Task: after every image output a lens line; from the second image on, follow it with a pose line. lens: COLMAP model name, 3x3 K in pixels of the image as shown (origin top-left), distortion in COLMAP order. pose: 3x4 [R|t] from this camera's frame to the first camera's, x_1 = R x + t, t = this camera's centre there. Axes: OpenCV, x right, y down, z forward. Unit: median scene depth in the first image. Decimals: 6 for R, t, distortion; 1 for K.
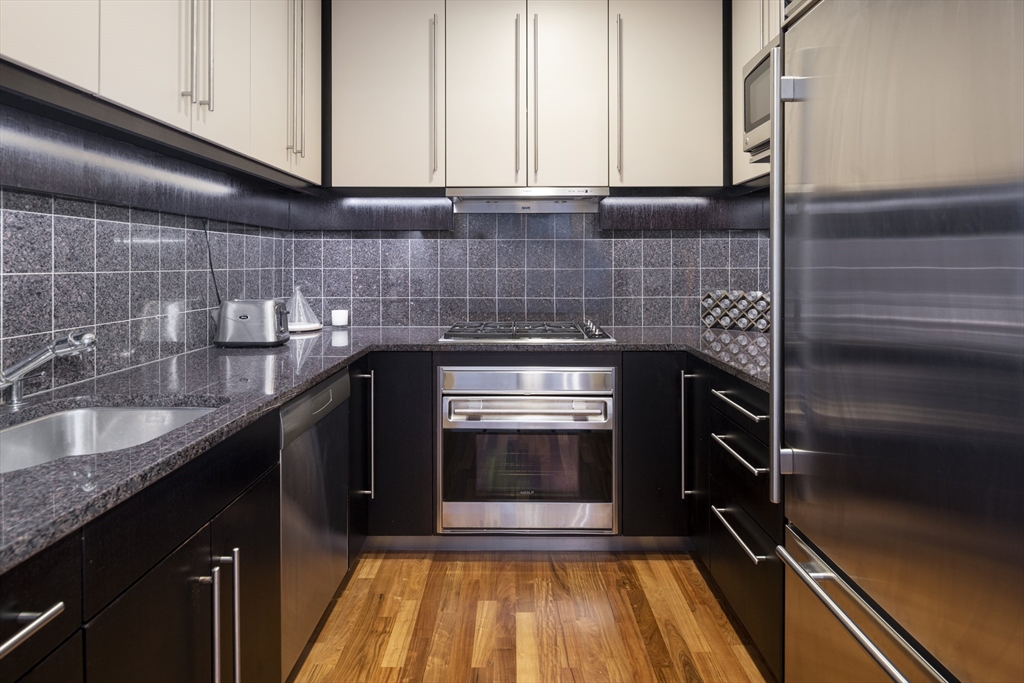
lens RADIAL K [[568.0, 0, 515.5], [0, 568.0, 268.1], [0, 0, 1]] dist [-0.003799, -0.003262]
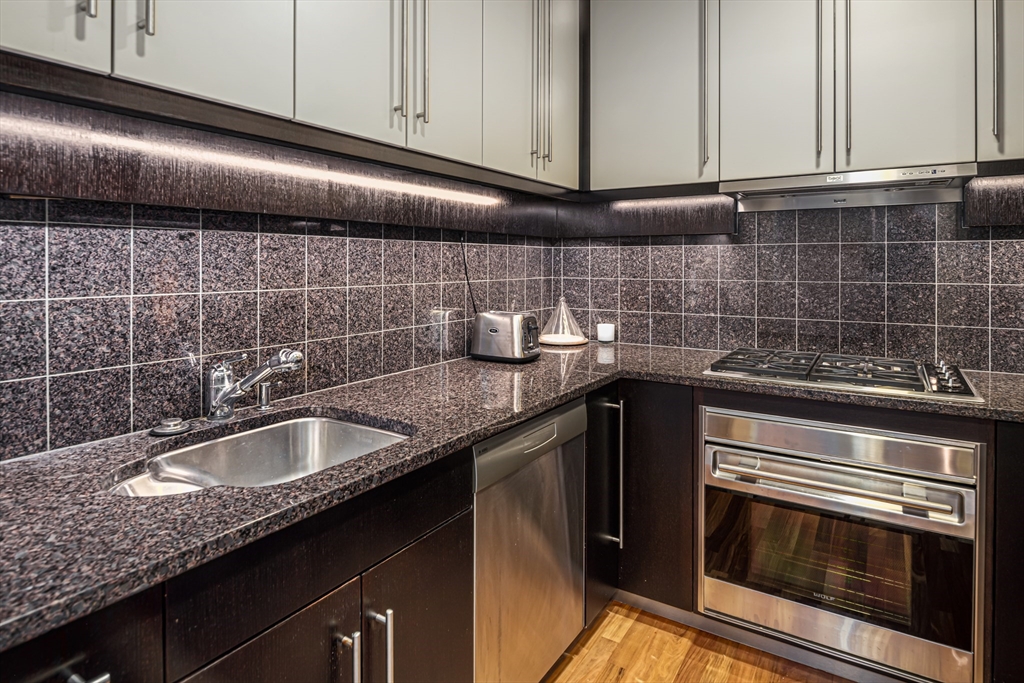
lens RADIAL K [[568.0, 0, 515.5], [0, 568.0, 268.1], [0, 0, 1]] dist [-0.003799, -0.003262]
pose [[0.843083, 0.004738, -0.537762, 0.075227], [-0.004179, 0.999989, 0.002259, -0.022311], [0.537767, 0.000343, 0.843094, 0.182761]]
